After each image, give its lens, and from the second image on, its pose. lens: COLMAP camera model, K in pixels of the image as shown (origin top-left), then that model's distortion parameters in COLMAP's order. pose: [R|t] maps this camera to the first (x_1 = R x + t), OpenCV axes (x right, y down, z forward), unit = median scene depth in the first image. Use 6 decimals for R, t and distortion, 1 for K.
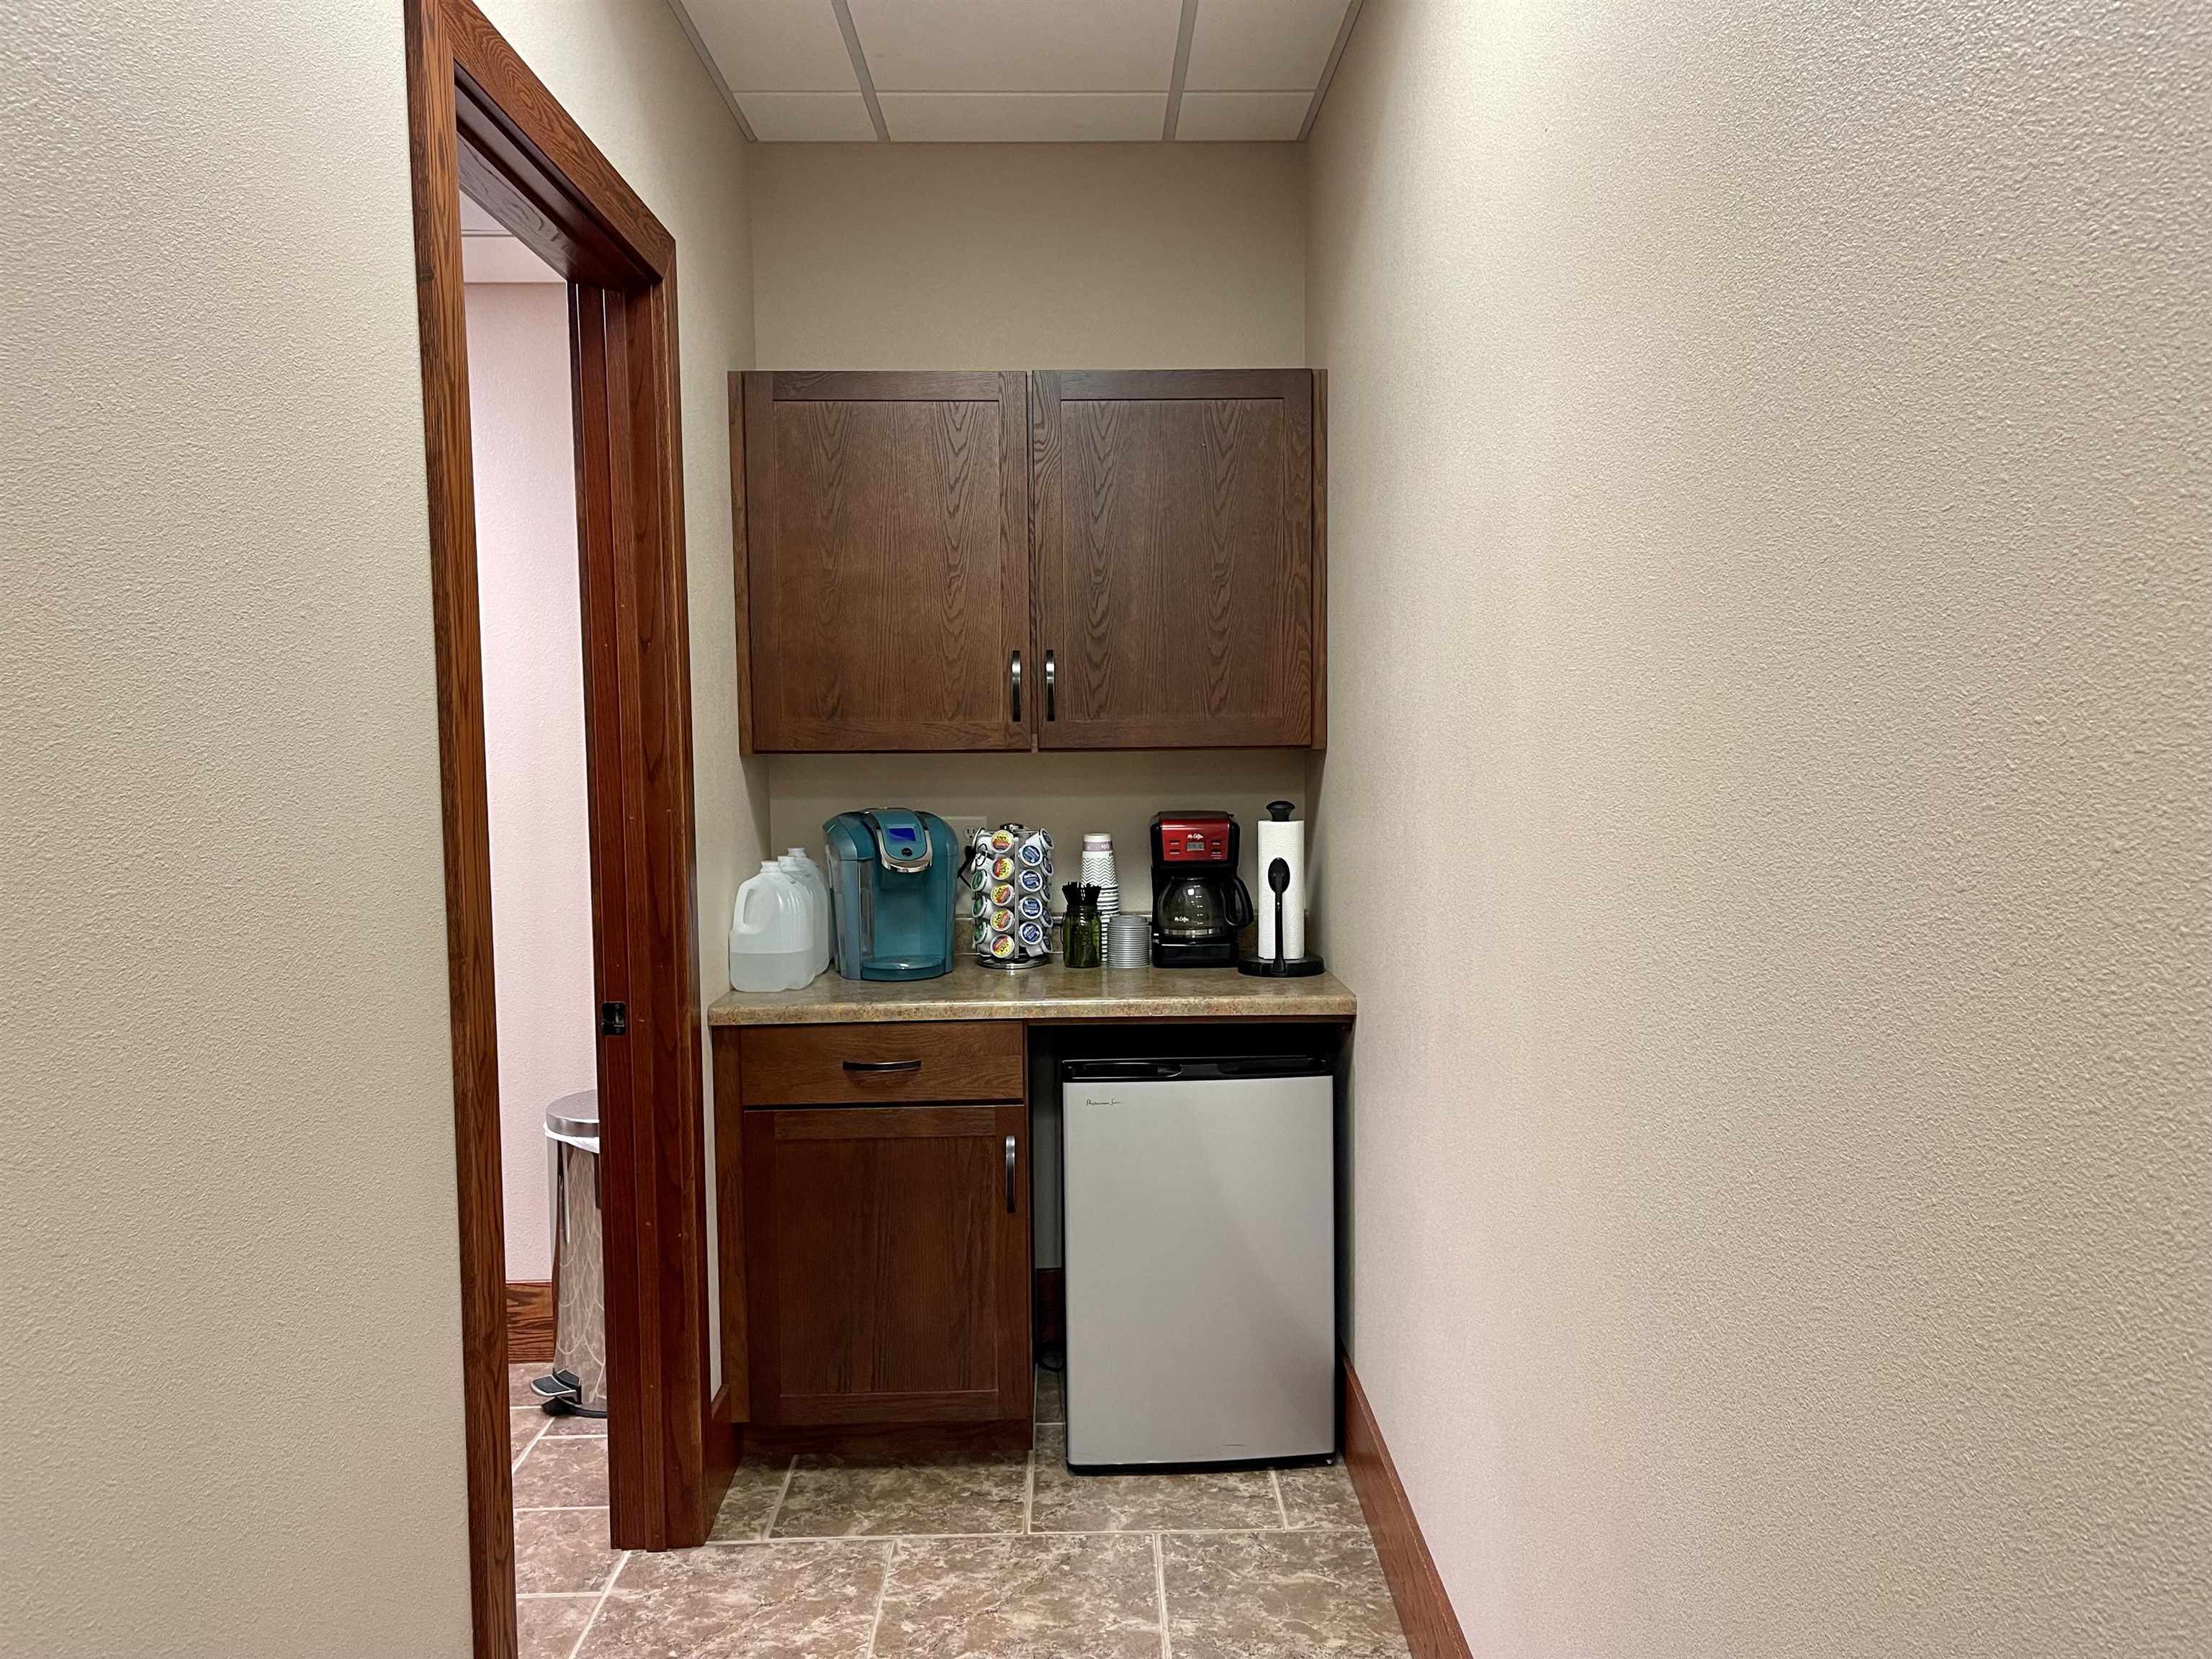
lens RADIAL K [[1699.2, 0, 1104.9], [0, 1699.2, 837.4], [0, 0, 1]] dist [0.068544, -0.086277]
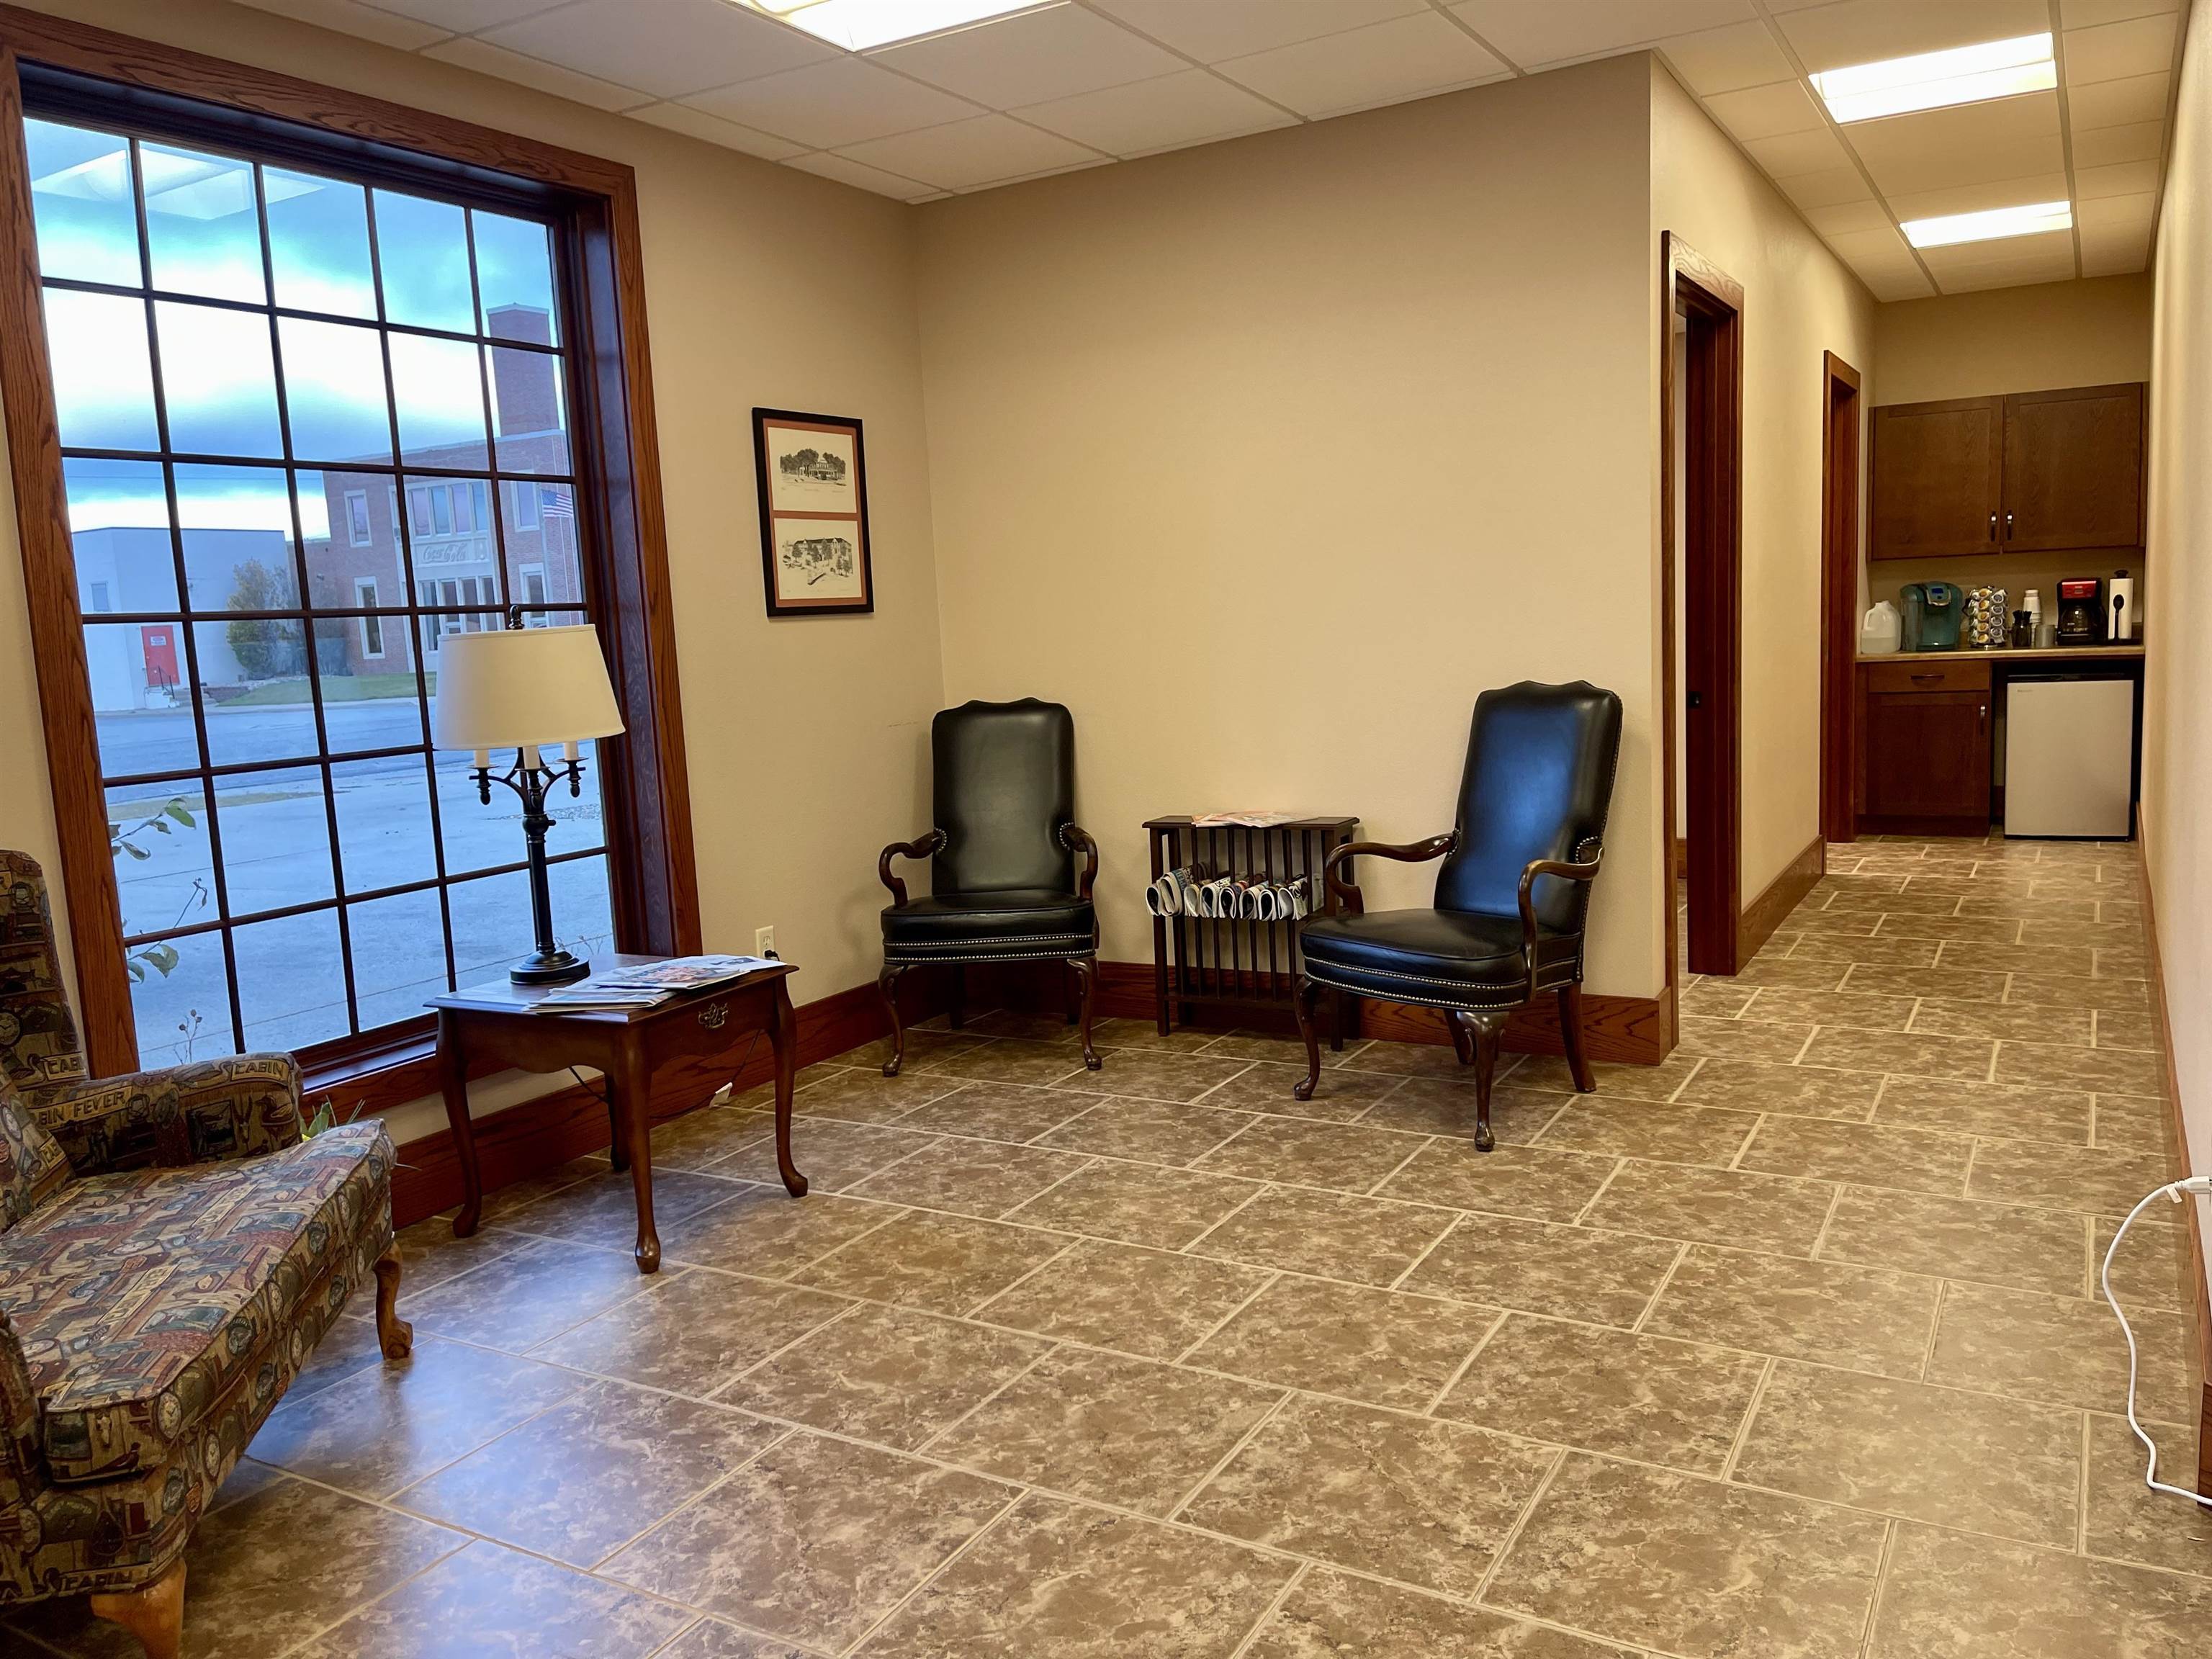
lens RADIAL K [[1699.2, 0, 1088.4], [0, 1699.2, 832.9], [0, 0, 1]] dist [0.068544, -0.086277]
pose [[0.855698, 0.037168, -0.516139, 0.123191], [-0.002537, 0.997707, 0.067640, 0.179882], [0.517470, -0.056570, 0.853830, -1.739239]]
